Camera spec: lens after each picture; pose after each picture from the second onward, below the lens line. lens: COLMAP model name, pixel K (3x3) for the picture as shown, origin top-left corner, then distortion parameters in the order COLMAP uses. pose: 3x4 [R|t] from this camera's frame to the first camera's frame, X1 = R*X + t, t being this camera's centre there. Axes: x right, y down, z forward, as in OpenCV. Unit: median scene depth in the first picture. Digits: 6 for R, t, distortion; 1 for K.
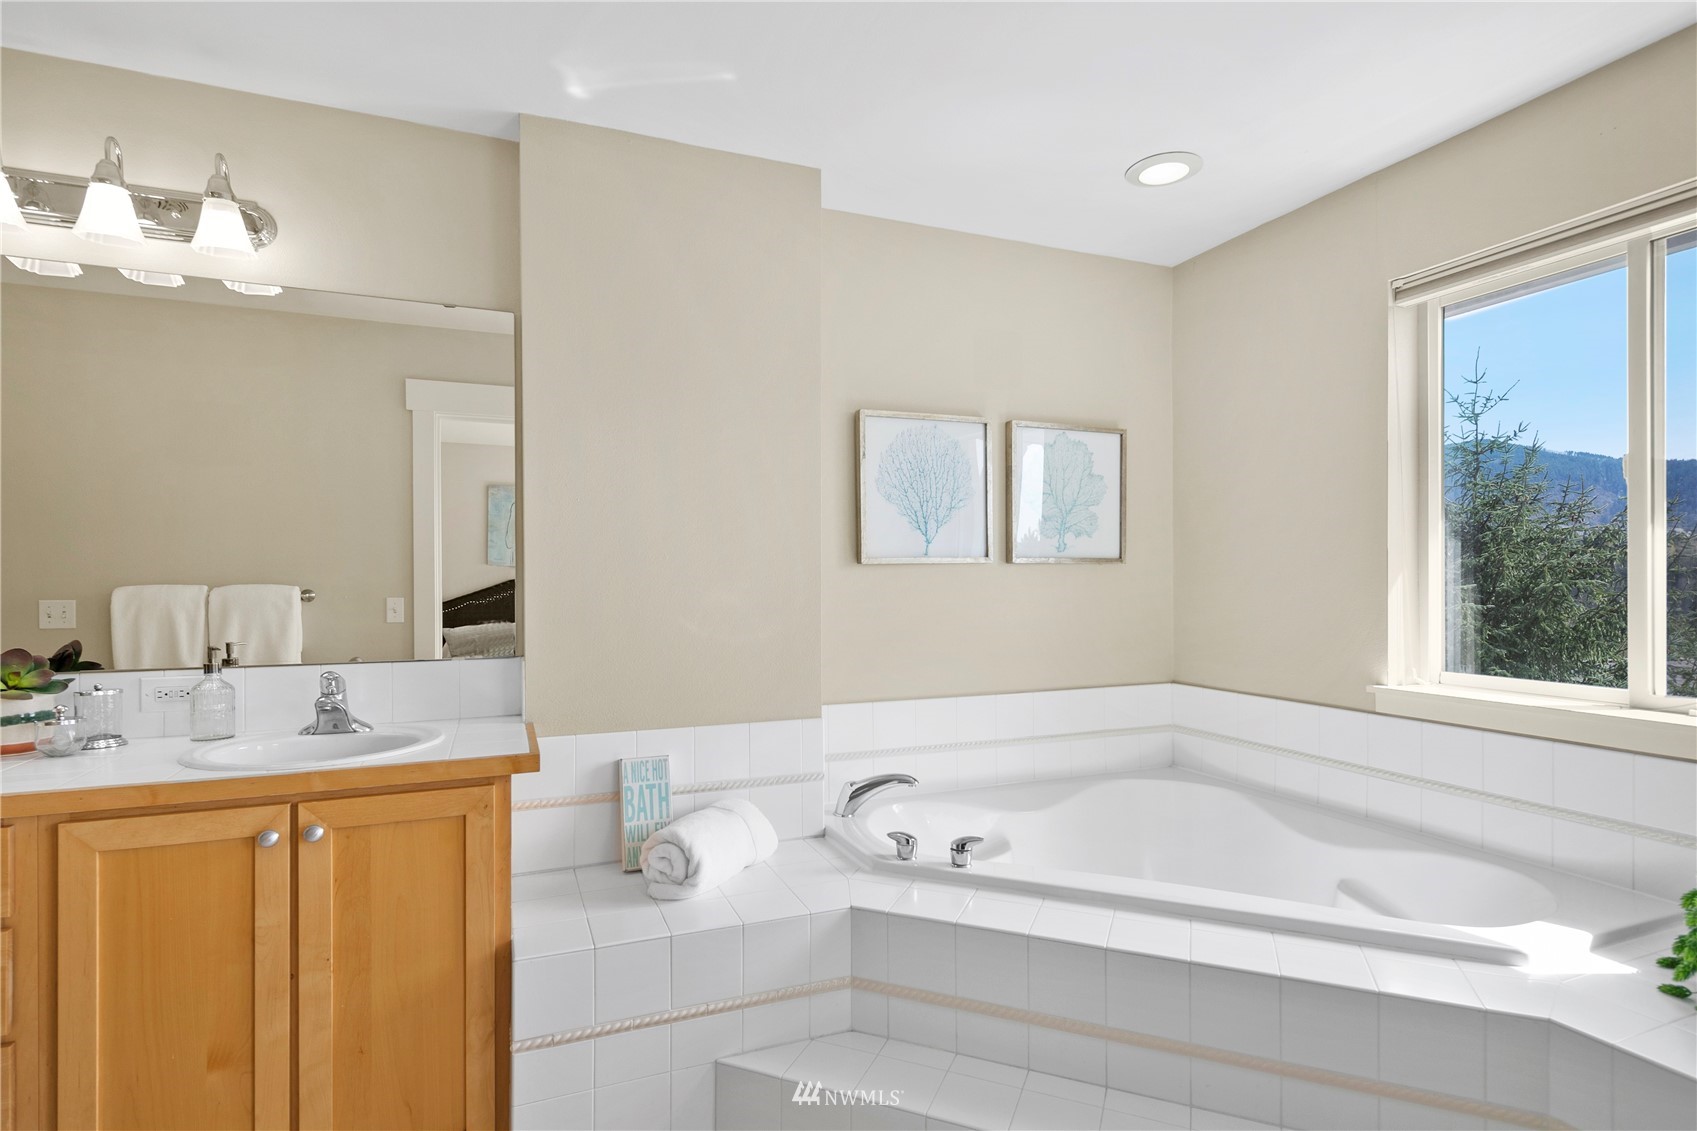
lens RADIAL K [[837.2, 0, 848.5], [0, 837.2, 565.5], [0, 0, 1]] dist [0.000879, 0.000109]
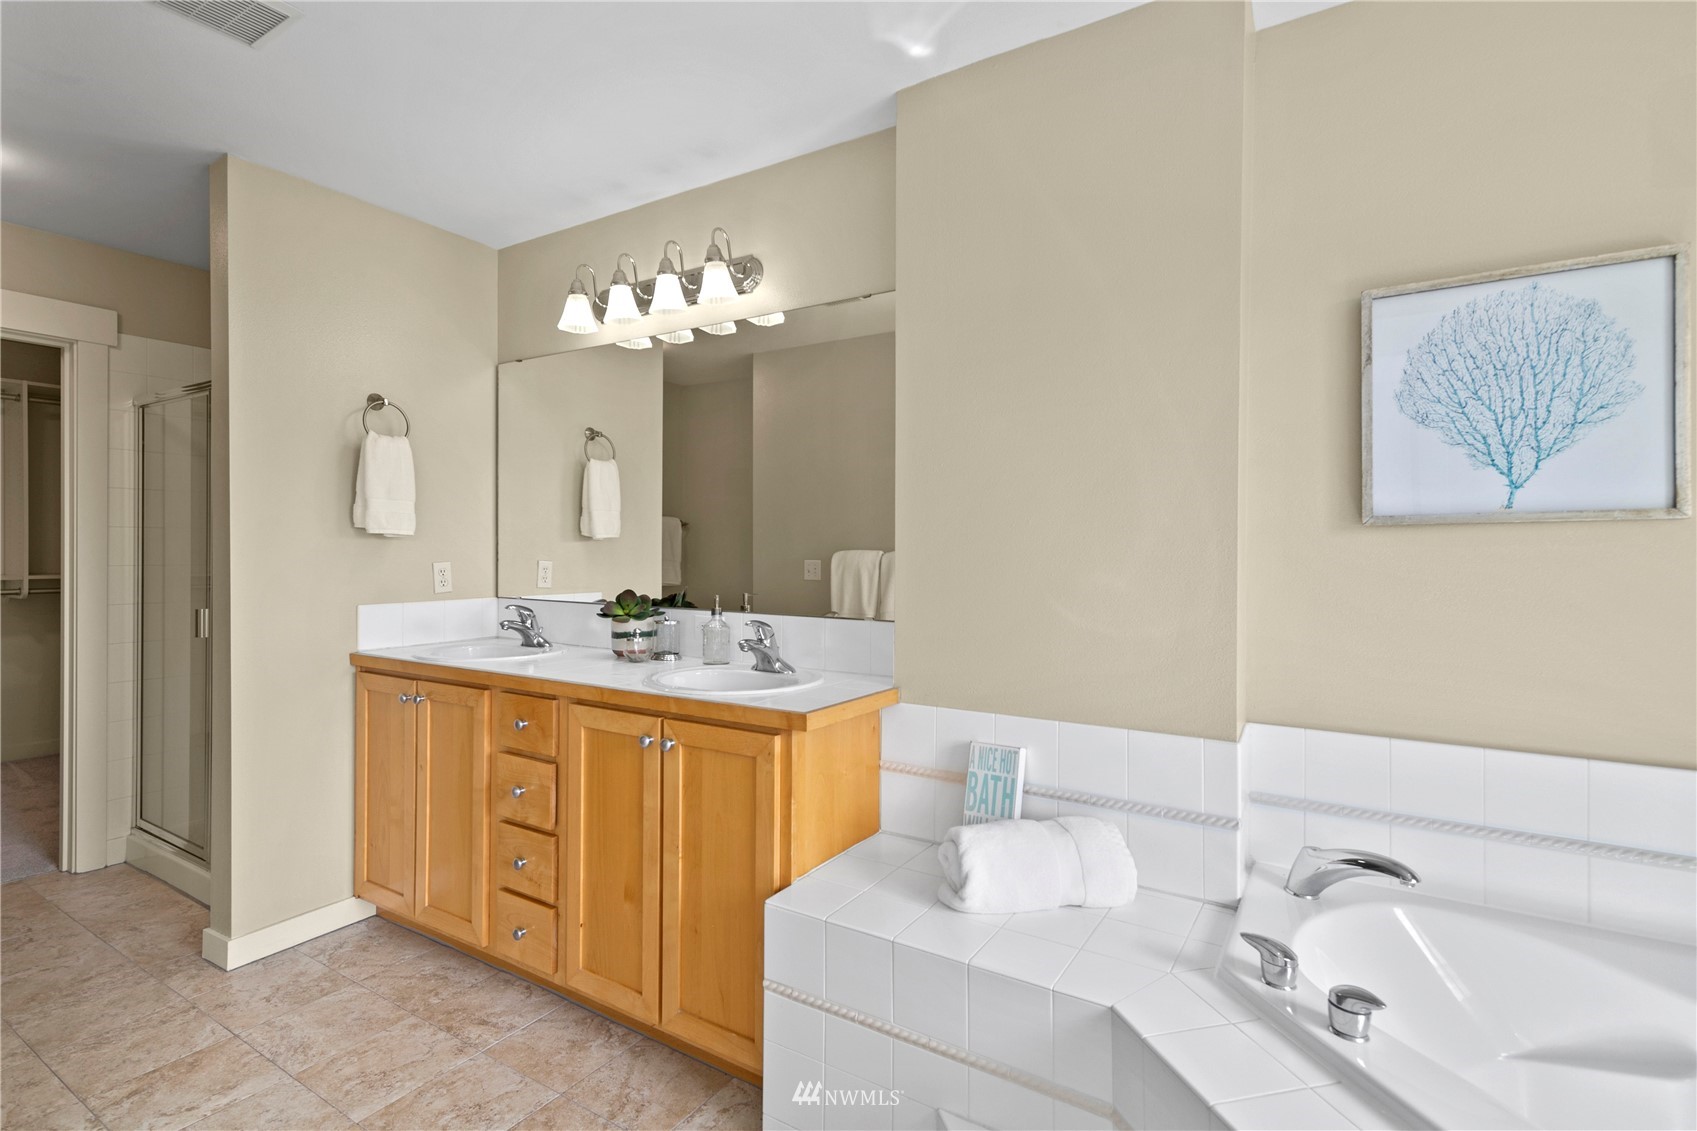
lens RADIAL K [[827.1, 0, 847.6], [0, 827.1, 537.4], [0, 0, 1]] dist [0.005301, 0.000690]
pose [[0.570536, -0.005711, -0.821253, 0.402990], [0.009888, 0.999951, -0.000084, 0.004698], [0.821213, -0.008072, 0.570564, 0.366894]]
